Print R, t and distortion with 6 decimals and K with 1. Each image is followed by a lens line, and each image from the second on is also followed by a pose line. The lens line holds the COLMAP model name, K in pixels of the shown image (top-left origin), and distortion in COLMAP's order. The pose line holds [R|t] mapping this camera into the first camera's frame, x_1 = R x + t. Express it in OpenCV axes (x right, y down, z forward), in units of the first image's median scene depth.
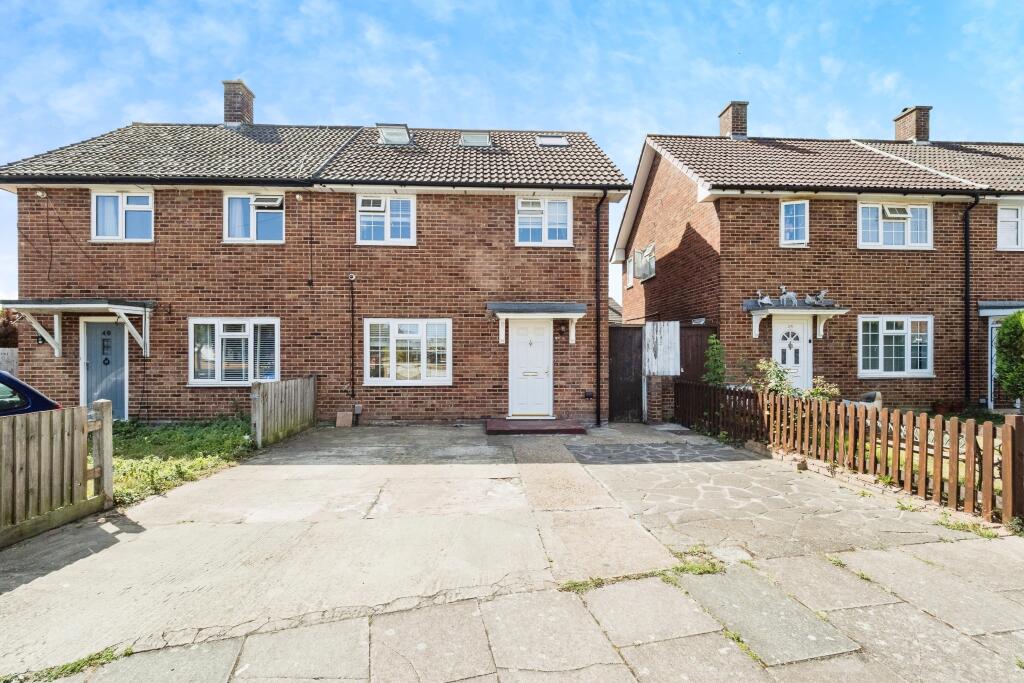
lens RADIAL K [[444.8, 0, 512.3], [0, 444.8, 343.9], [0, 0, 1]] dist [-0.009728, -0.000351]
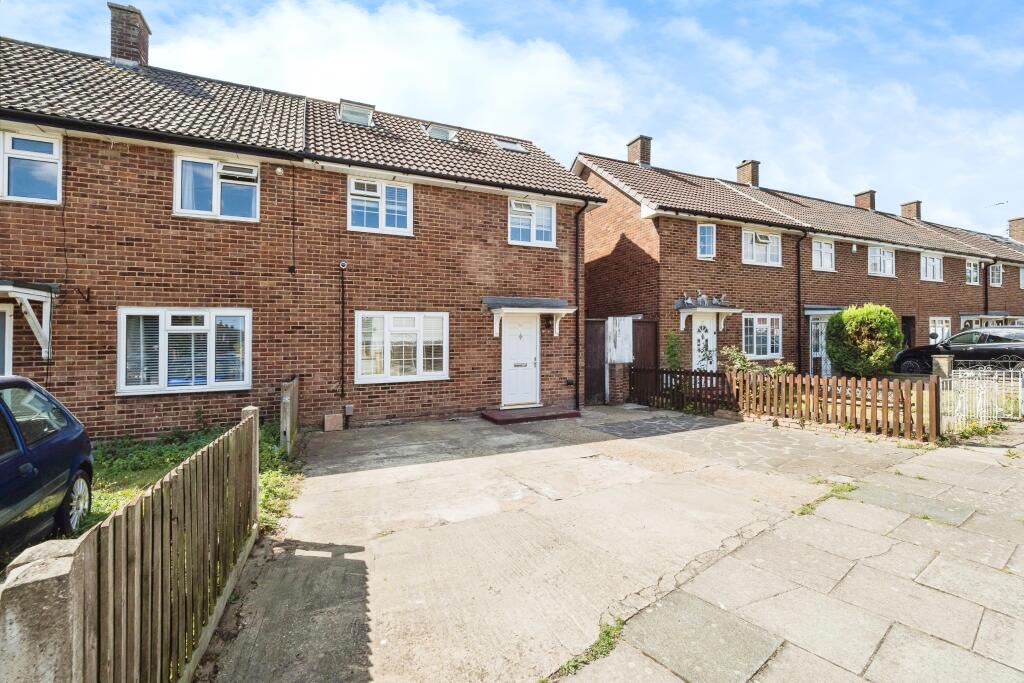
lens RADIAL K [[444.8, 0, 513.7], [0, 444.8, 334.3], [0, 0, 1]] dist [-0.009728, -0.000351]
pose [[0.925594, -0.006187, 0.378467, -0.382409], [0.009662, 0.999927, -0.007284, 0.001383], [-0.378395, 0.010399, 0.925586, 0.023173]]
